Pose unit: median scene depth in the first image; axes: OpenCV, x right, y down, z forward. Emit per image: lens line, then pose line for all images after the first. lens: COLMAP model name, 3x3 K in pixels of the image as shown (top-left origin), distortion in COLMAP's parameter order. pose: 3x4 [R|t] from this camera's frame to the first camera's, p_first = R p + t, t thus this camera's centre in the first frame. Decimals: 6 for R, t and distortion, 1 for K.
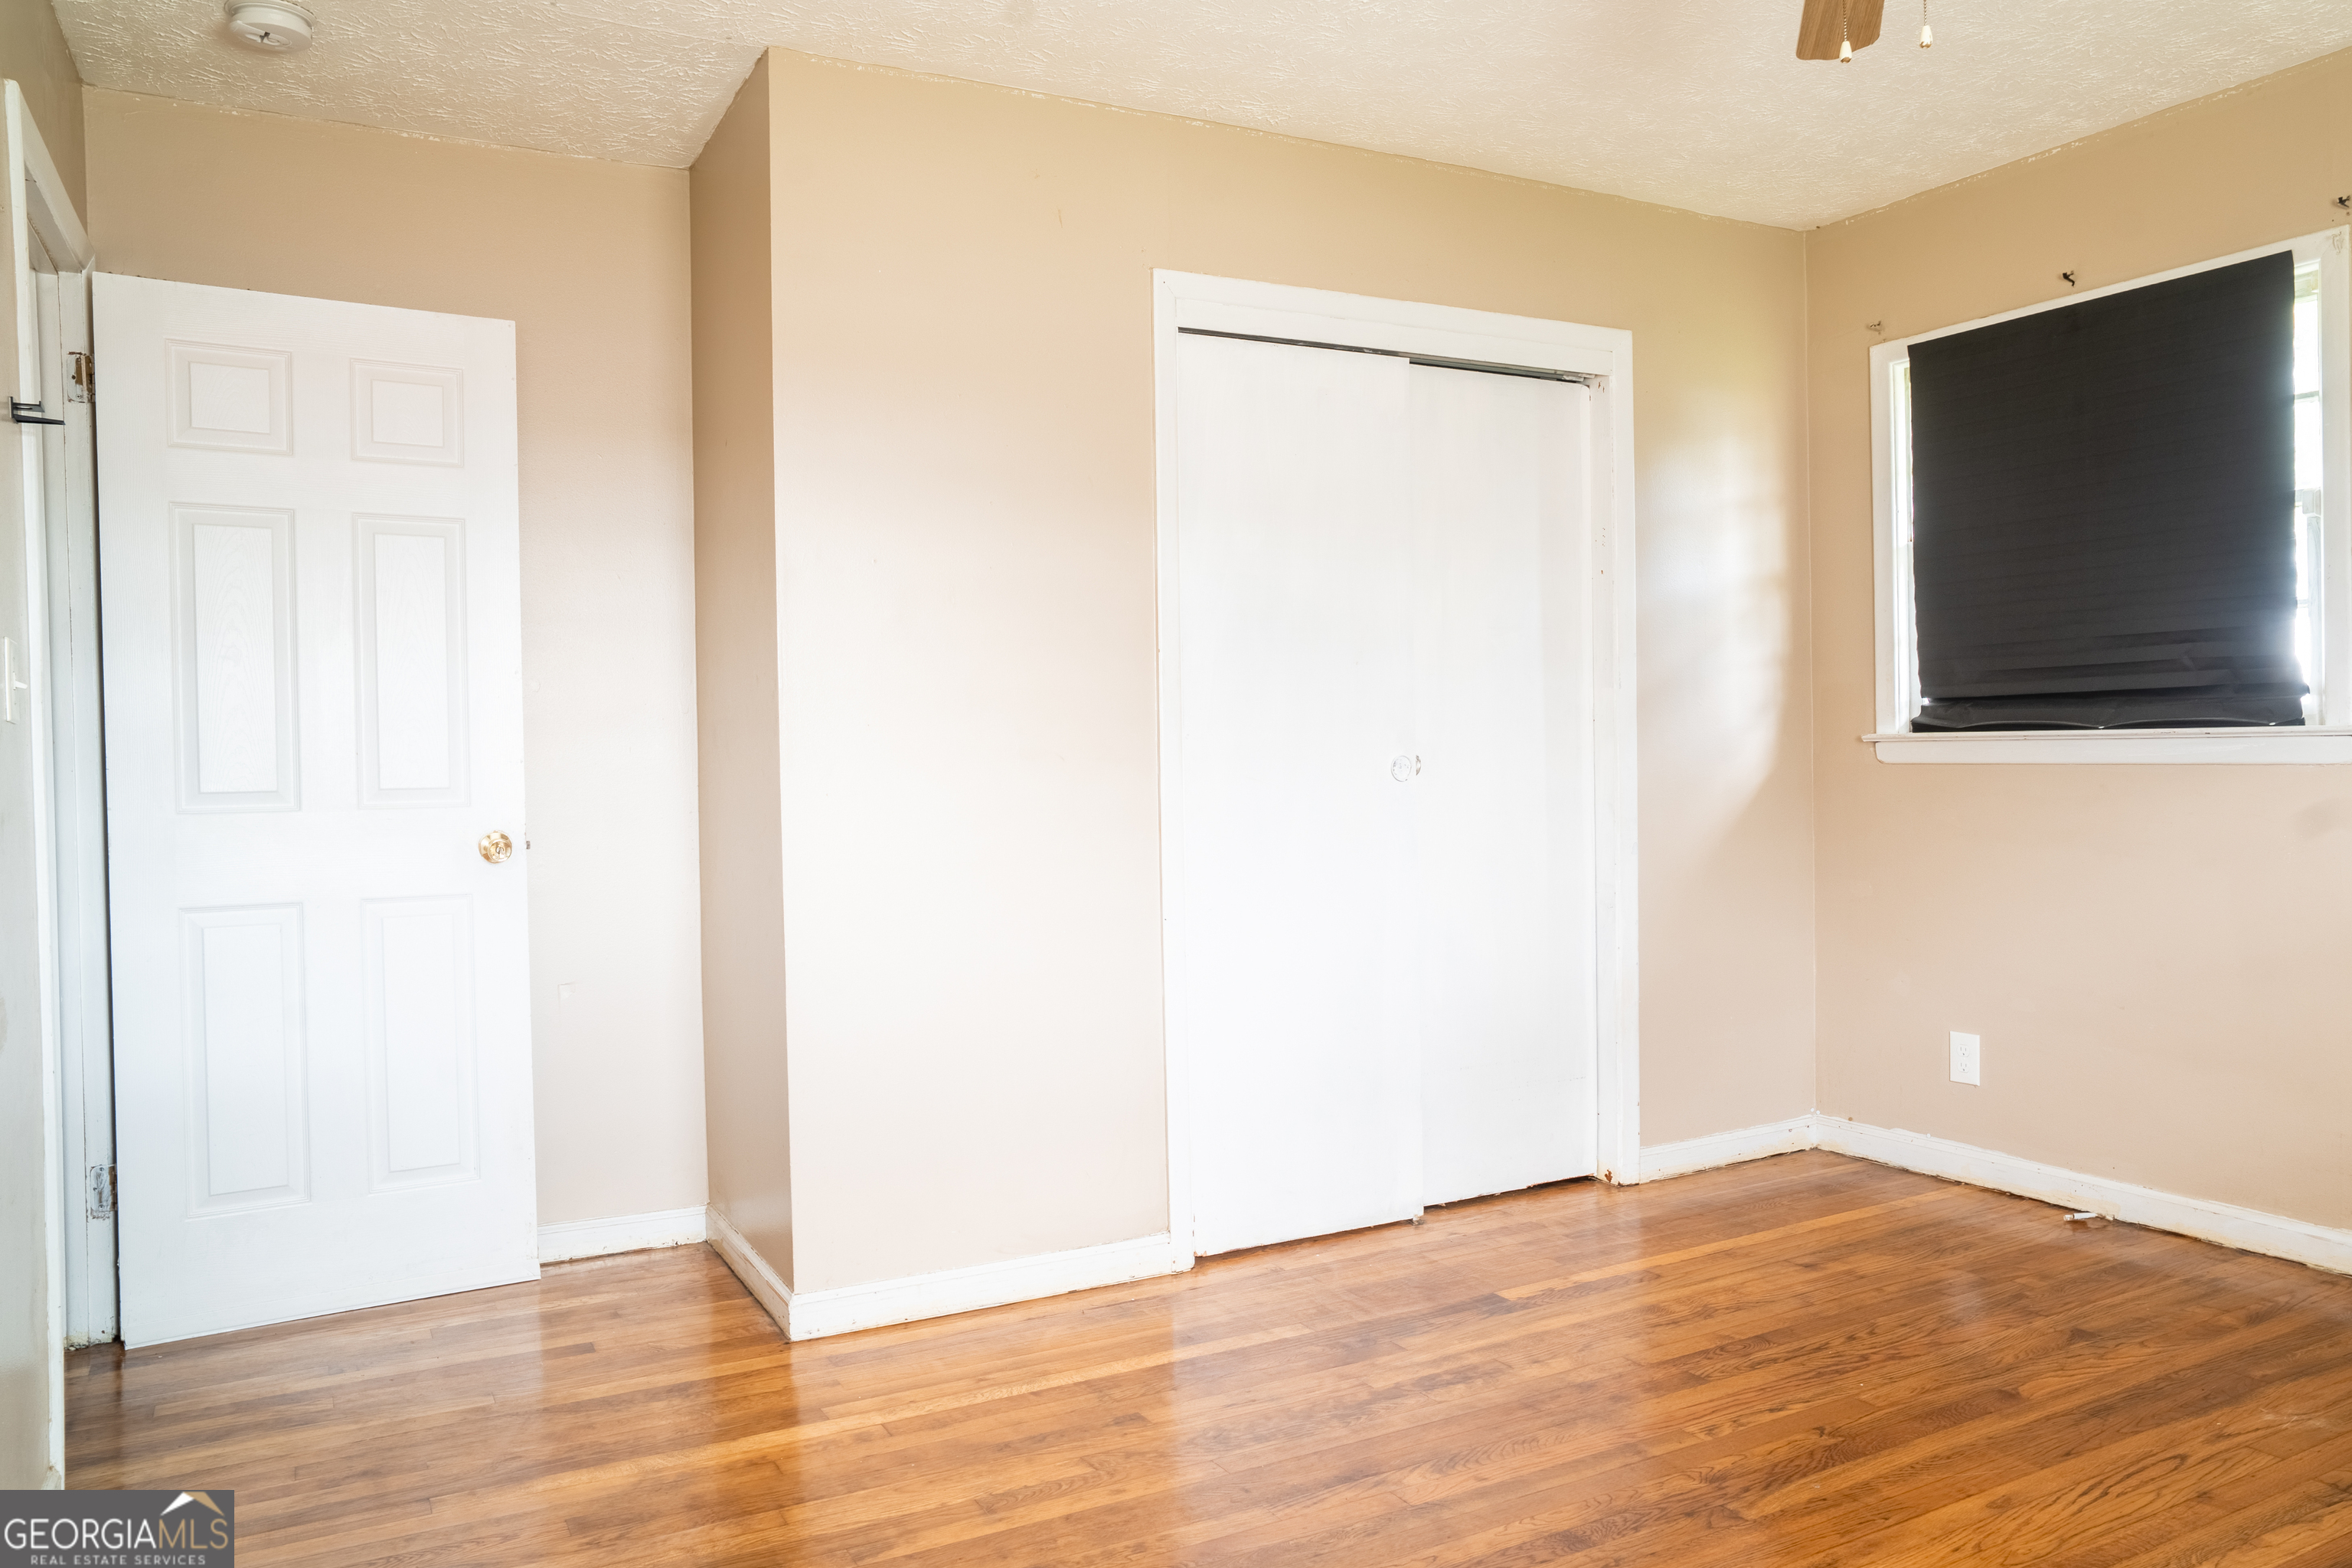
lens RADIAL K [[1691.8, 0, 1176.0], [0, 1691.8, 784.0], [0, 0, 1]] dist [-0.002252, -0.003752]
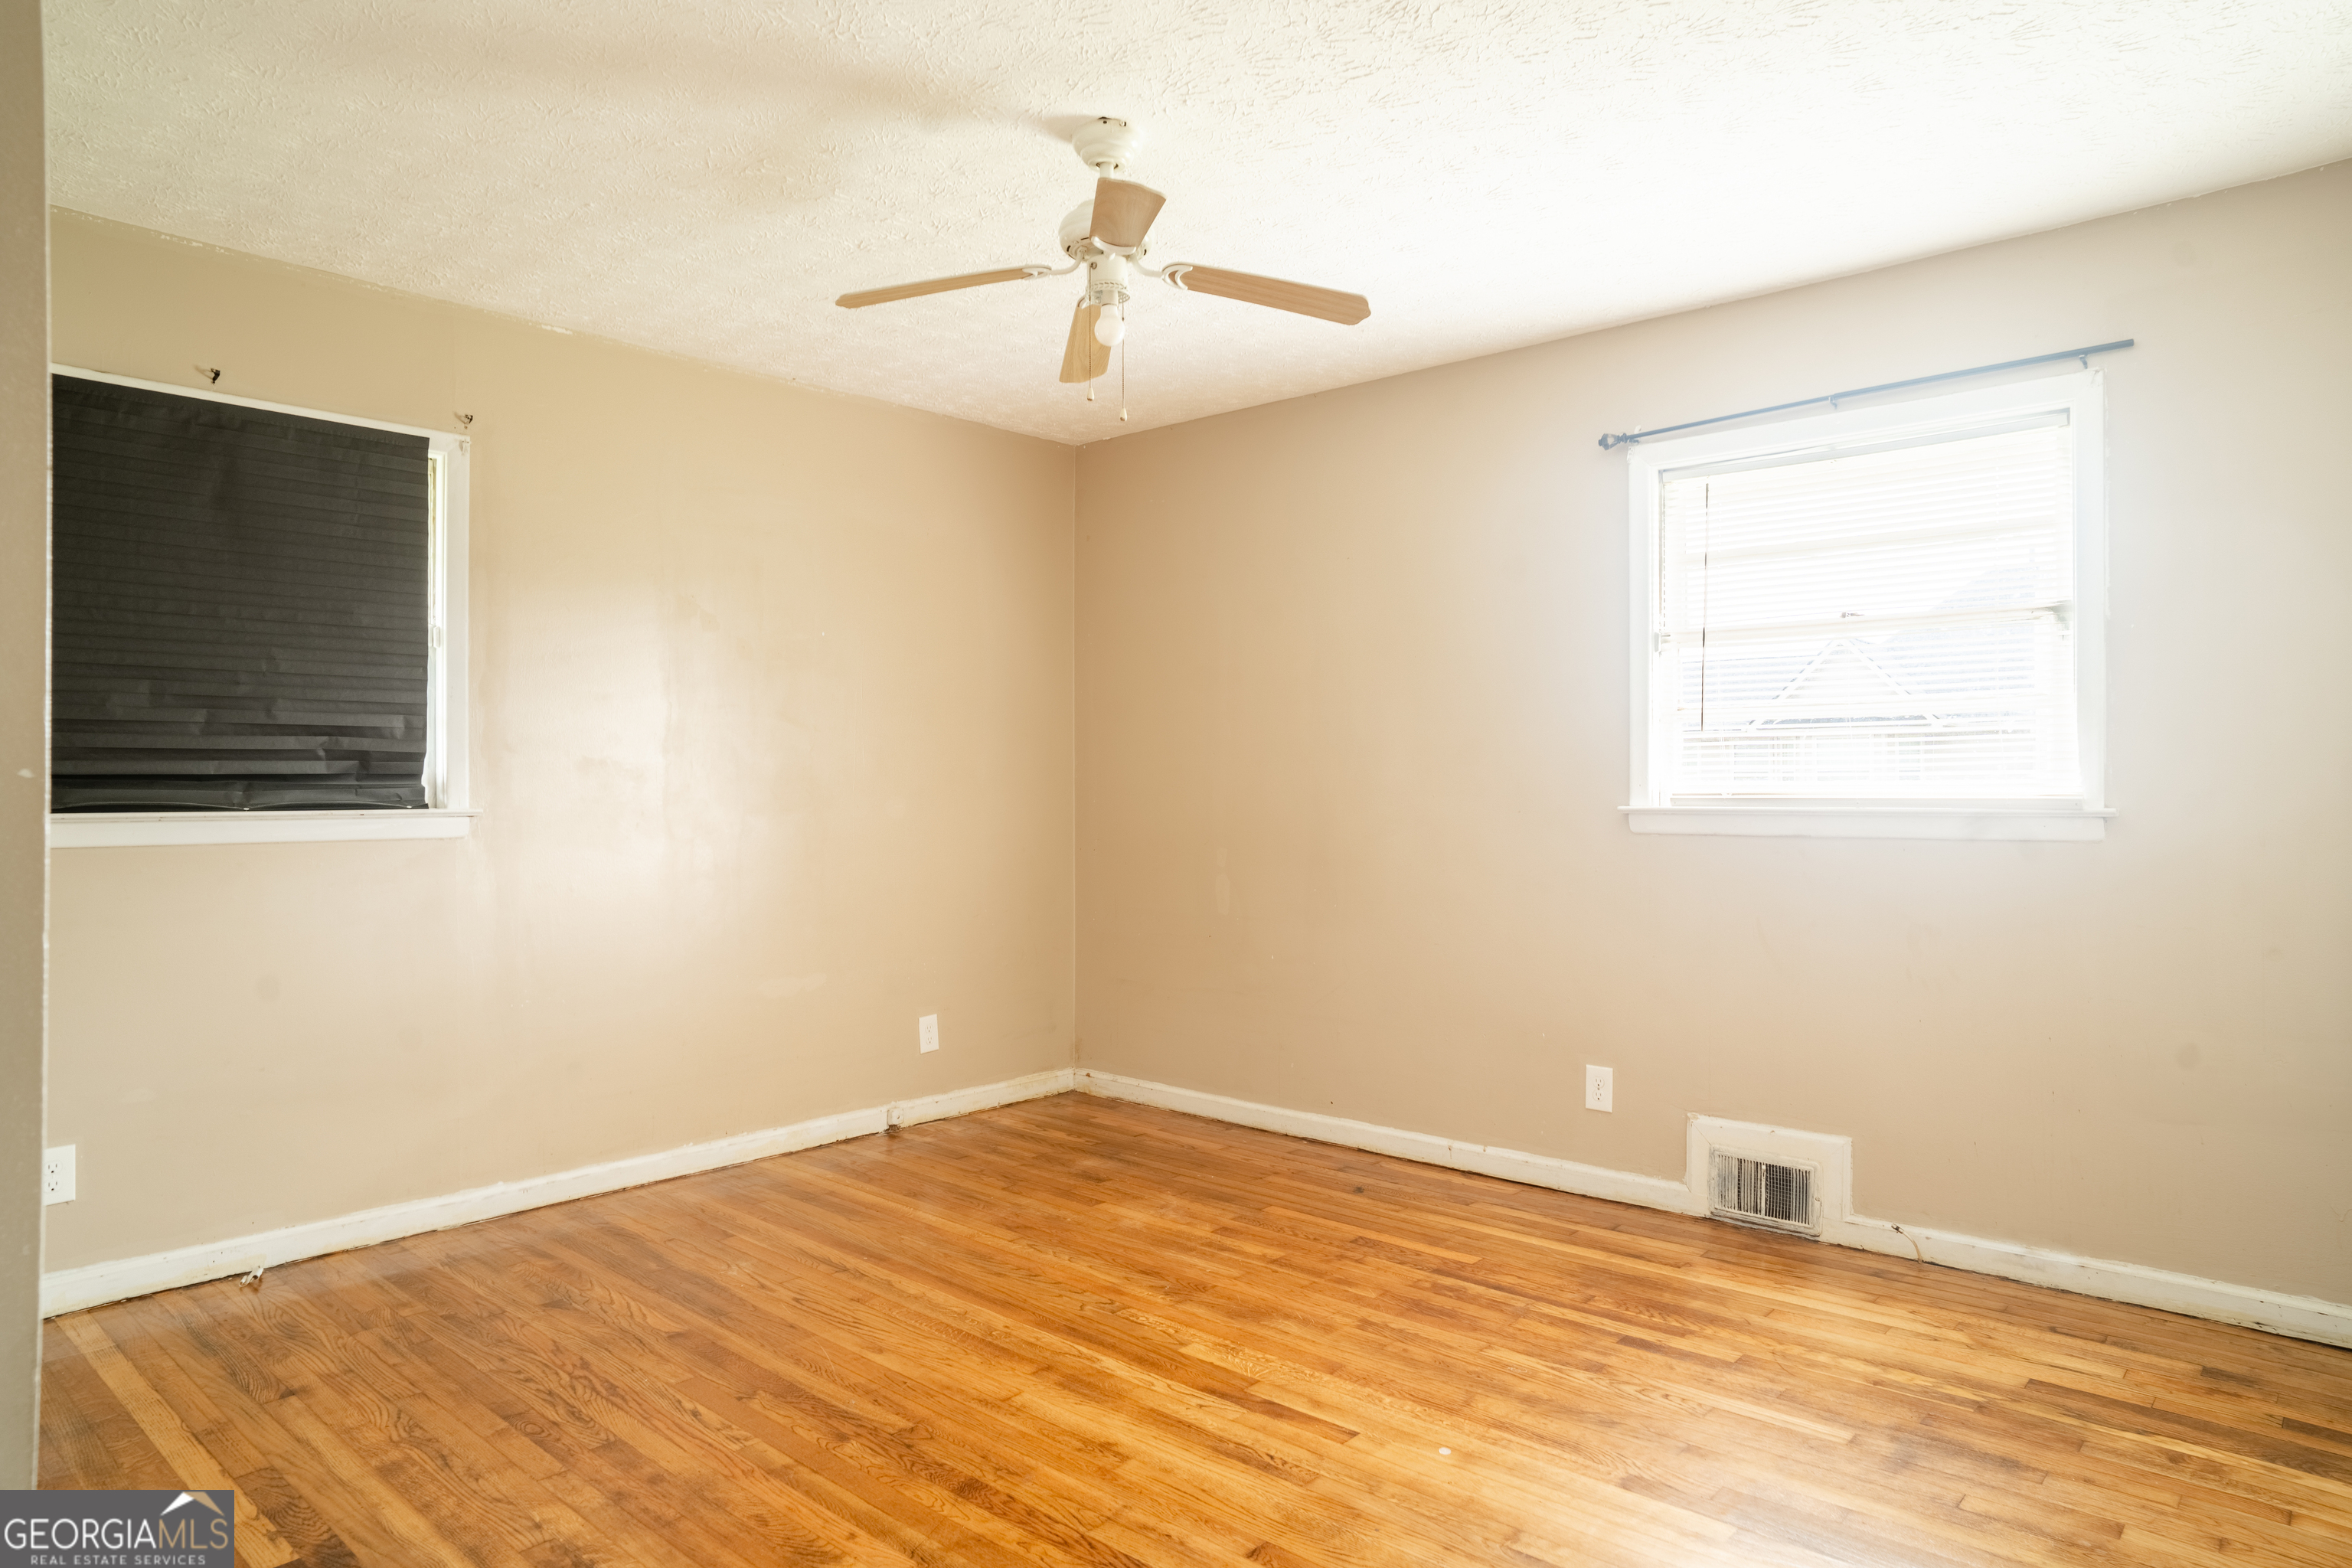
lens RADIAL K [[1426.3, 0, 1176.0], [0, 1426.3, 784.0], [0, 0, 1]] dist [-0.000902, 0.000557]
pose [[-0.322706, 0.018093, 0.946326, -0.557325], [0.026715, 0.999593, -0.010001, -0.028146], [-0.946122, 0.022054, -0.323058, 0.838238]]
